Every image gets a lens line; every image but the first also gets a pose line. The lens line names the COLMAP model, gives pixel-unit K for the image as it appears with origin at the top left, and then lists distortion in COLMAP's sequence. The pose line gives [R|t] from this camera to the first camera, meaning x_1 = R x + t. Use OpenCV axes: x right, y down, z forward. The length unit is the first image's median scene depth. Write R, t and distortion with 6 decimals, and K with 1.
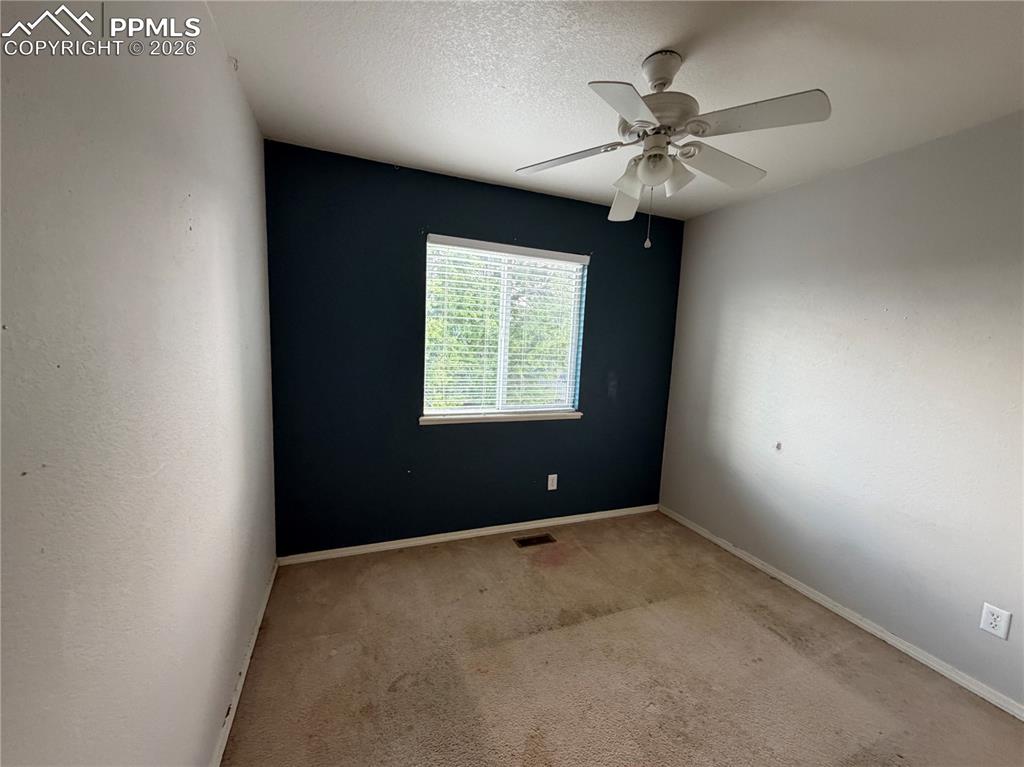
lens RADIAL K [[407.7, 0, 509.6], [0, 407.7, 386.0], [0, 0, 1]] dist [0.001458, -0.000131]
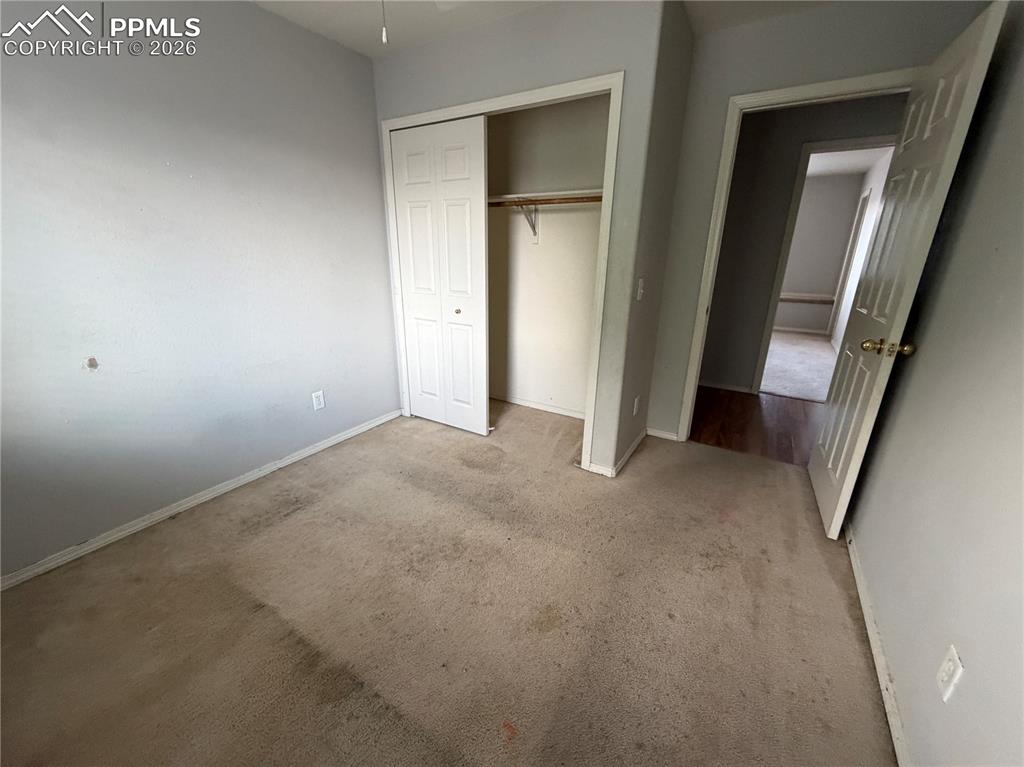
lens RADIAL K [[407.7, 0, 509.6], [0, 407.7, 386.0], [0, 0, 1]] dist [0.001458, -0.000131]
pose [[-0.597897, -0.303285, 0.741982, -0.319365], [0.056959, 0.907242, 0.416734, -0.072362], [-0.799547, 0.291426, -0.525163, 0.974490]]
